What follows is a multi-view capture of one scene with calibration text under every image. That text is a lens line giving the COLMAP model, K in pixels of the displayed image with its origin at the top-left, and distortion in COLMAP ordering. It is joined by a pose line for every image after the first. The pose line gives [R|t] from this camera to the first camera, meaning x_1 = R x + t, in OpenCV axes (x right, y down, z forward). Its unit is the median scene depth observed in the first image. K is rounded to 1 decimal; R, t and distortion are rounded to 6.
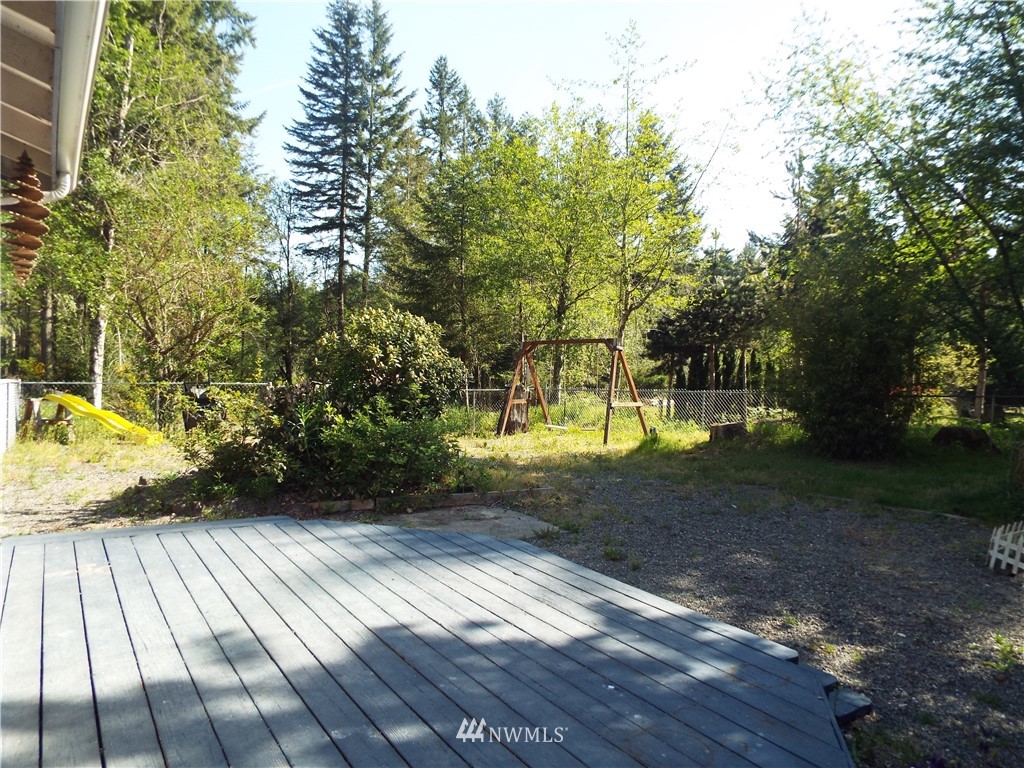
lens RADIAL K [[748.9, 0, 512.0], [0, 748.9, 384.0], [0, 0, 1]] dist [0.001460, -0.000306]
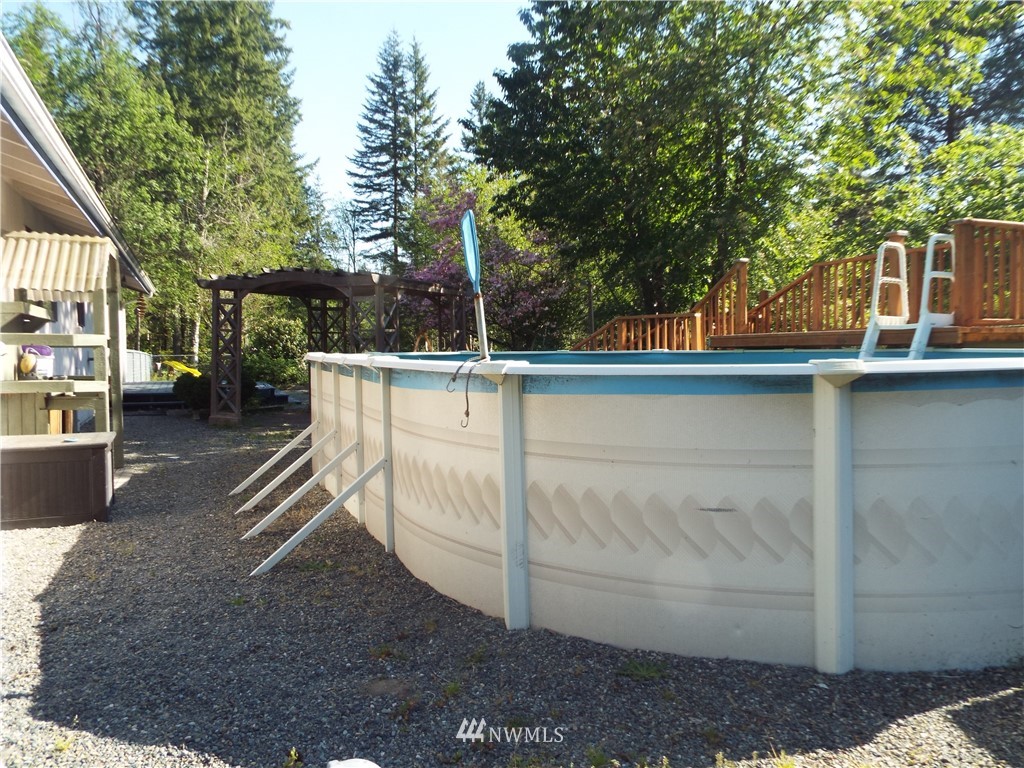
lens RADIAL K [[748.9, 0, 512.0], [0, 748.9, 384.0], [0, 0, 1]] dist [0.001460, -0.000306]
pose [[0.989219, -0.026492, -0.144029, 0.133934], [0.029855, 0.999329, 0.021238, 0.013880], [0.143370, -0.025309, 0.989346, -0.193899]]
